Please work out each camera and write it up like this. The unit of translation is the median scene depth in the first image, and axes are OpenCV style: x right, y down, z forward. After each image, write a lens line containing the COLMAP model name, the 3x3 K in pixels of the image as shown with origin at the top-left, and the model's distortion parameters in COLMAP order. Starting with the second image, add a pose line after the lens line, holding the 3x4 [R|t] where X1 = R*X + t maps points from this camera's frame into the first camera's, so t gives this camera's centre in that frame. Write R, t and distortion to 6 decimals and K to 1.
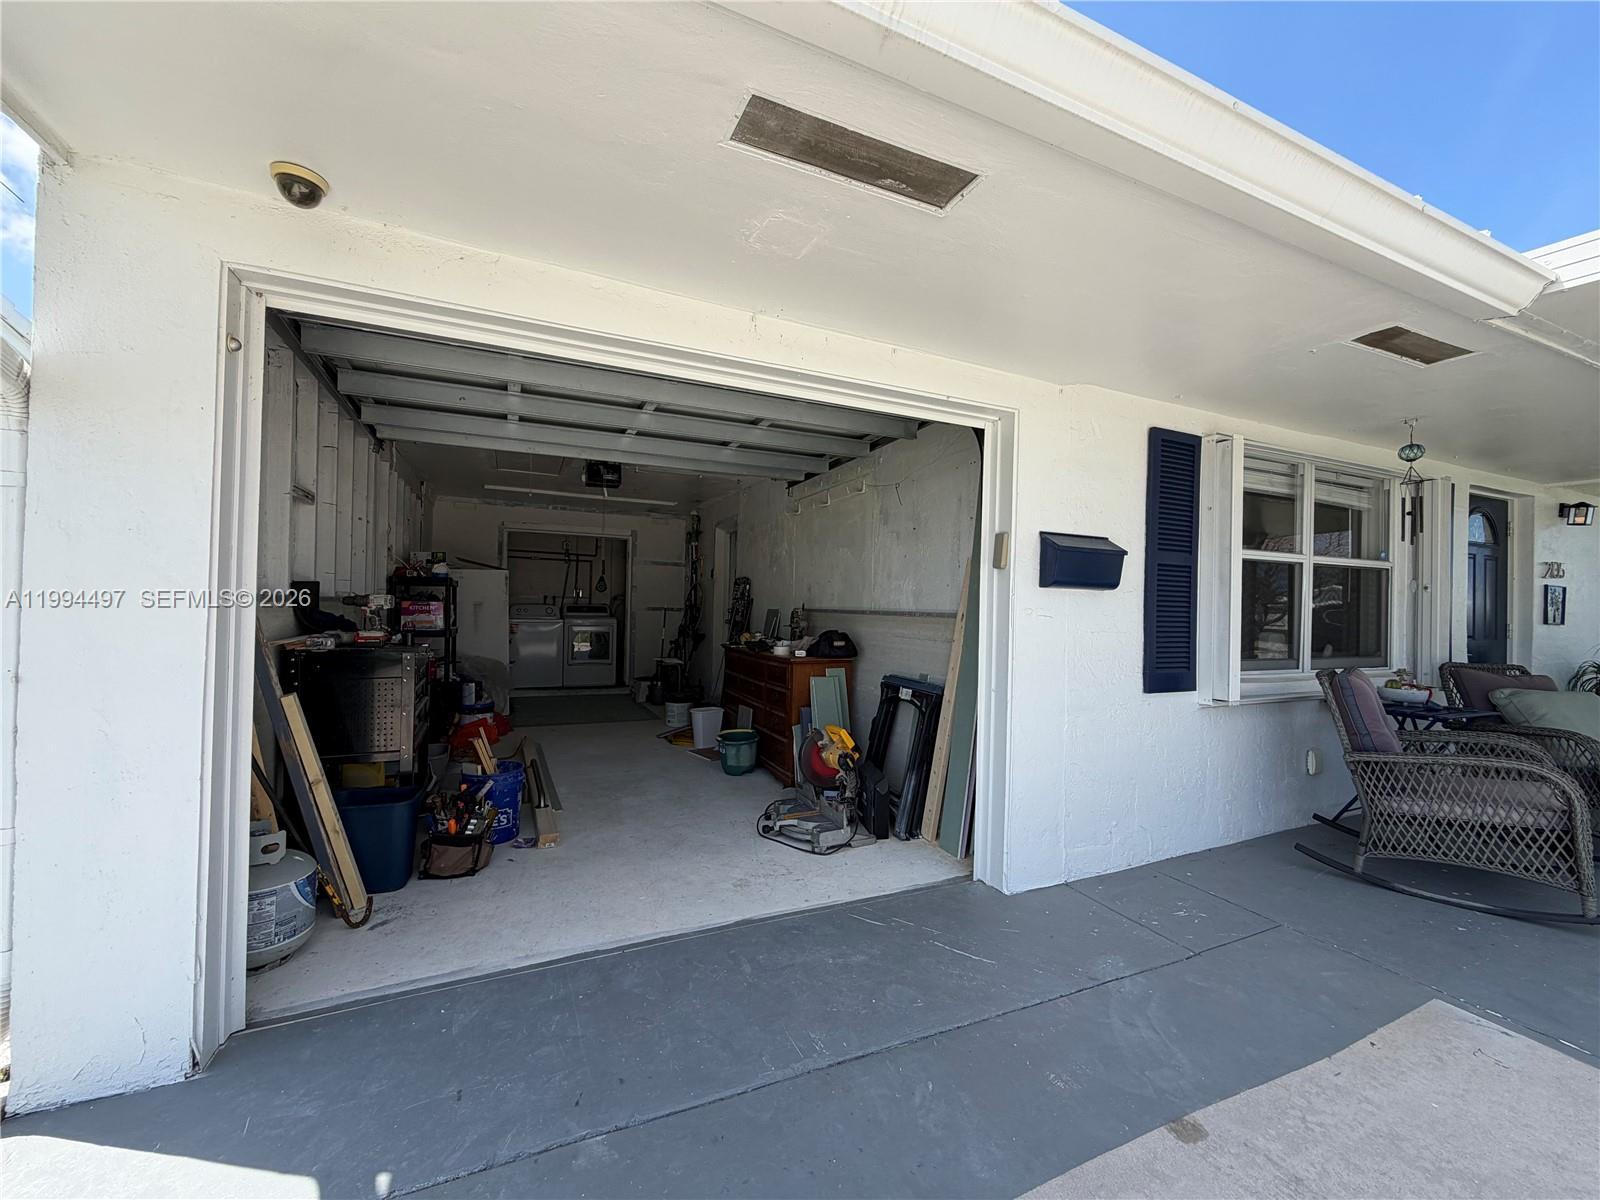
lens RADIAL K [[645.1, 0, 800.0], [0, 645.1, 600.0], [0, 0, 1]] dist [-0.000353, -0.000004]
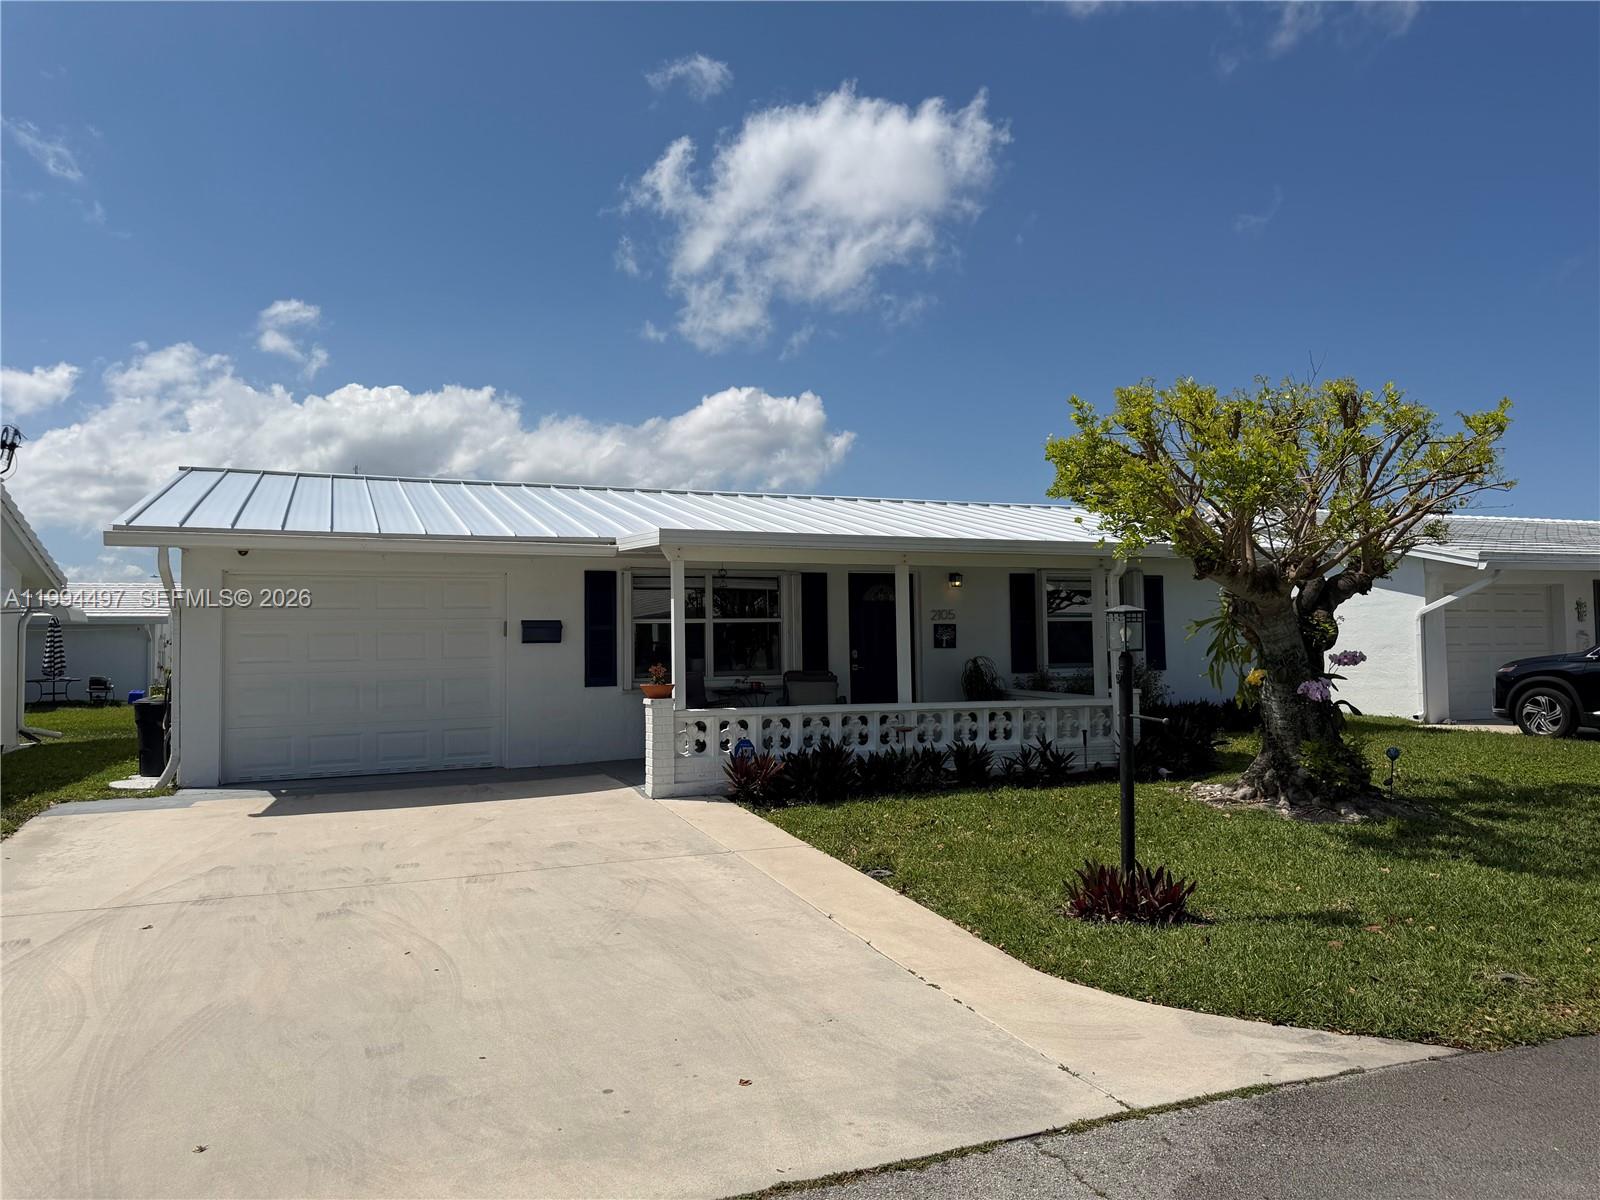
lens RADIAL K [[1146.4, 0, 800.0], [0, 1146.4, 600.0], [0, 0, 1]] dist [0.132583, -0.179742]
pose [[0.998725, -0.038504, -0.032649, 1.429818], [0.037459, 0.998784, -0.032061, -0.001717], [0.033844, 0.030797, 0.998953, -3.050368]]
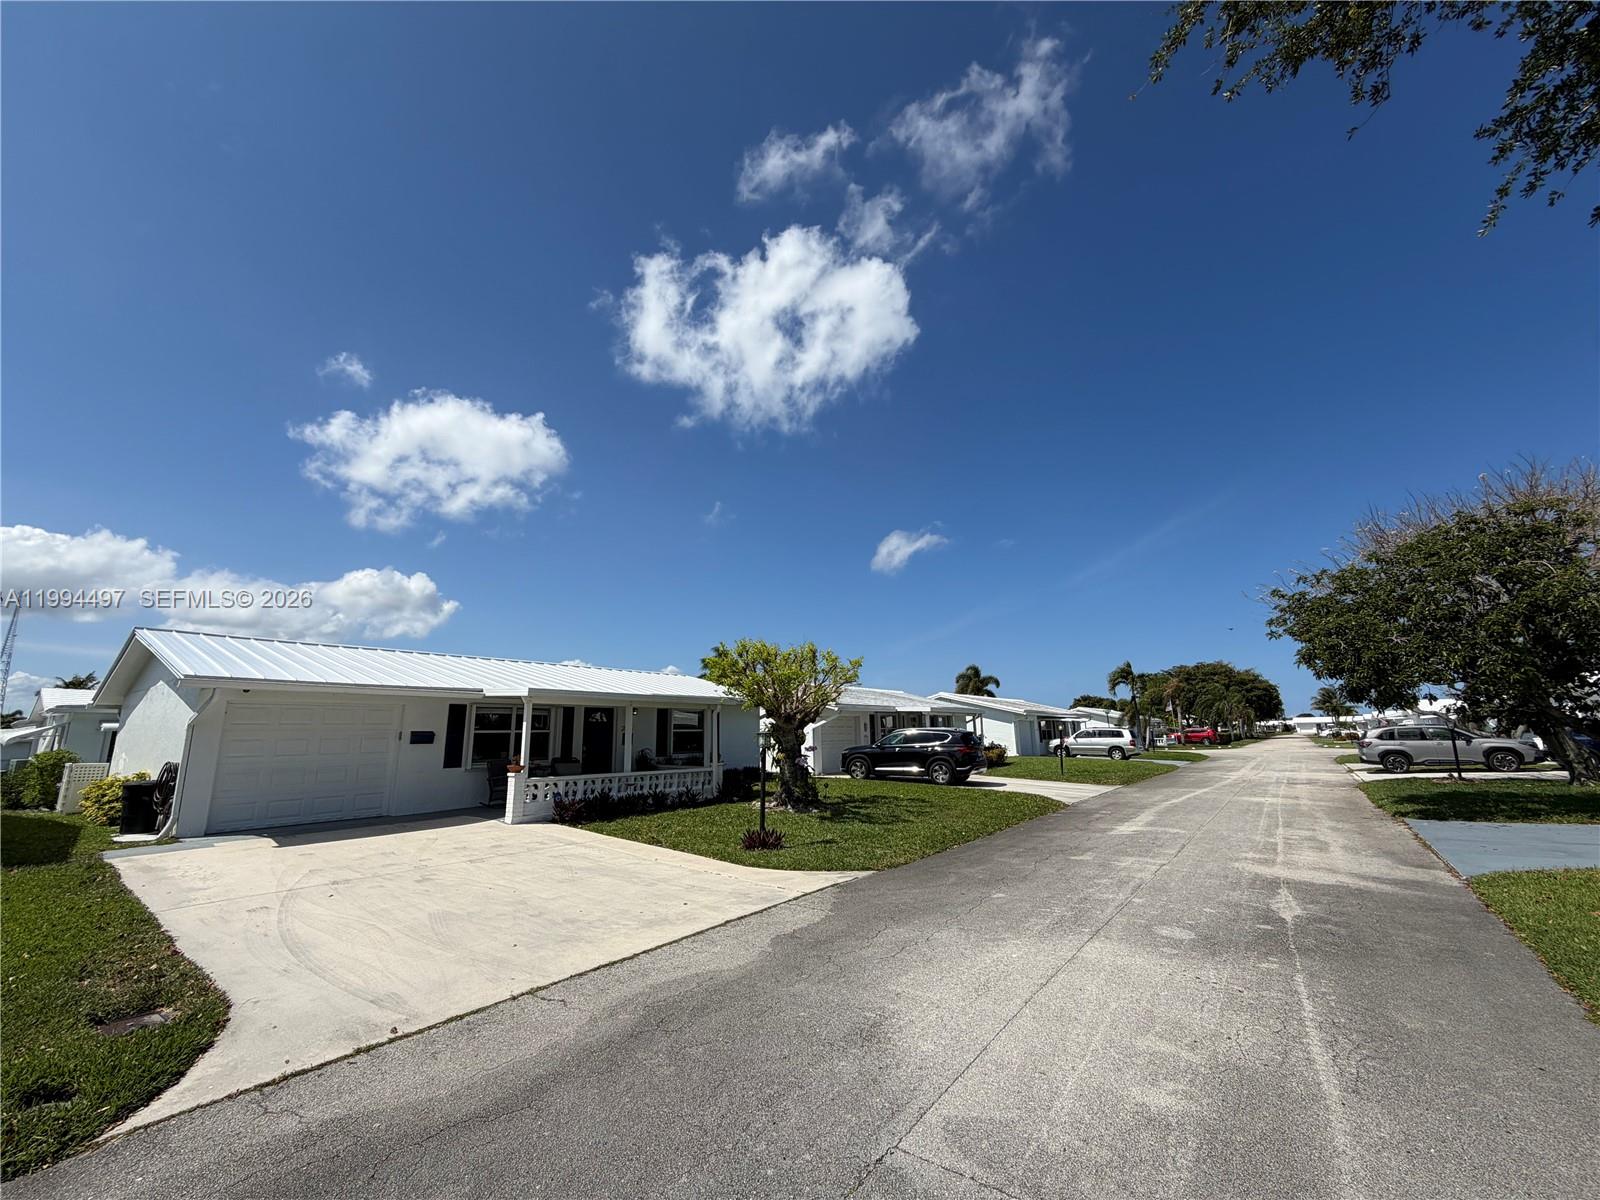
lens RADIAL K [[643.9, 0, 800.0], [0, 643.9, 600.0], [0, 0, 1]] dist [0.013773, -0.000044]
pose [[0.883442, 0.061108, 0.464539, 0.555887], [0.030322, 0.981924, -0.186833, -0.073275], [-0.467558, 0.179141, 0.865620, -3.934629]]
